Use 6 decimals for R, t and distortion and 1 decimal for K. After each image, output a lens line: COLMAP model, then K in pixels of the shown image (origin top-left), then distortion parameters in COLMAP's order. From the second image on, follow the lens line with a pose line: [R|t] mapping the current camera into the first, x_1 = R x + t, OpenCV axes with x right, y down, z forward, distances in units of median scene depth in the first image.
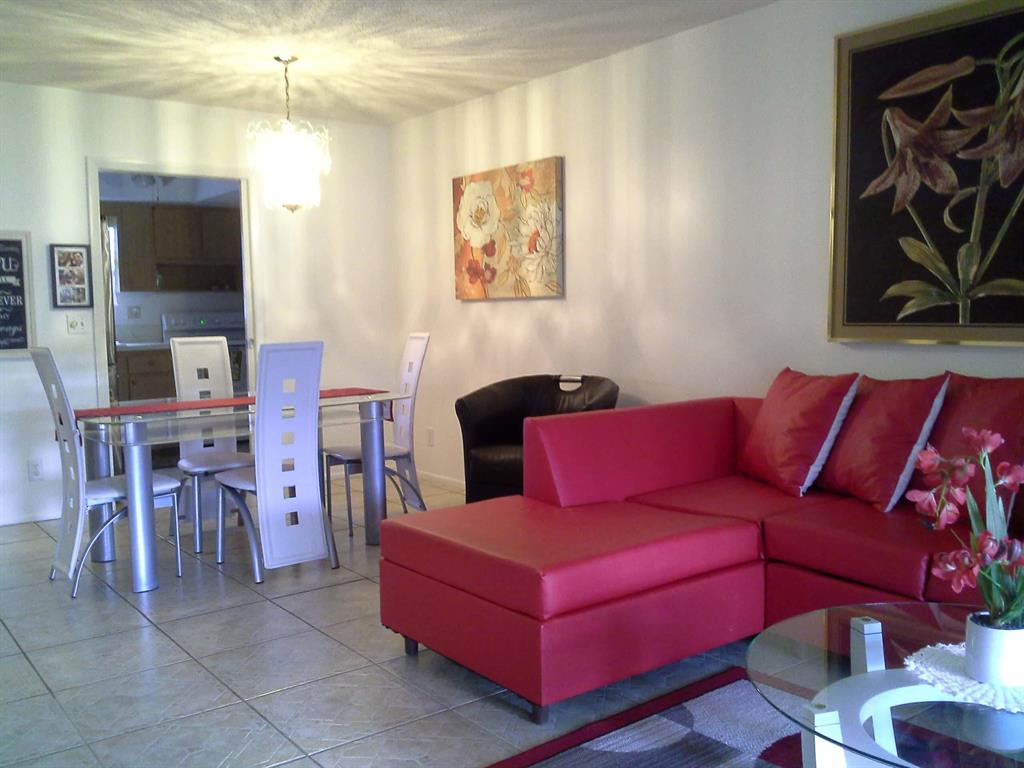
lens RADIAL K [[946.9, 0, 510.3], [0, 946.9, 390.8], [0, 0, 1]] dist [0.101712, -0.205582]
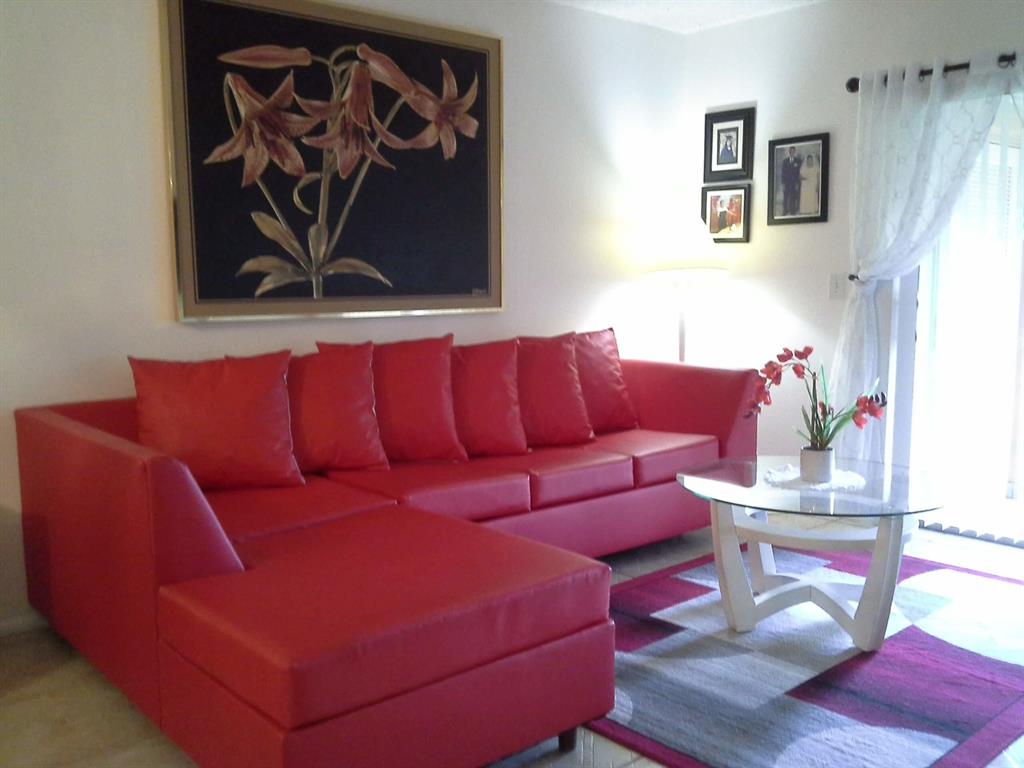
lens RADIAL K [[946.9, 0, 510.3], [0, 946.9, 390.8], [0, 0, 1]] dist [0.101712, -0.205582]
pose [[-0.055104, -0.103940, 0.993056, -0.605082], [0.095628, 0.989446, 0.108869, -0.060189], [-0.993891, 0.100963, -0.044583, 0.808009]]
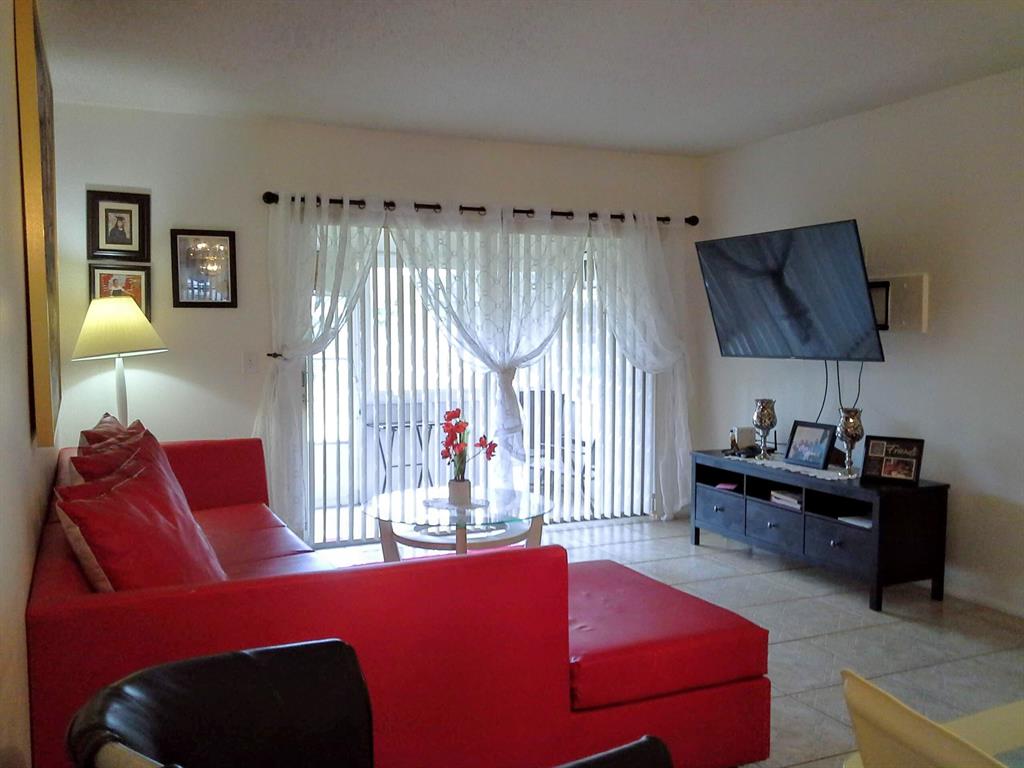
lens RADIAL K [[946.9, 0, 510.3], [0, 946.9, 390.8], [0, 0, 1]] dist [0.101712, -0.205582]
pose [[-0.974657, 0.006677, 0.223603, -0.084207], [0.040574, 0.988252, 0.147346, -0.174805], [-0.219992, 0.152685, -0.963478, 1.640826]]
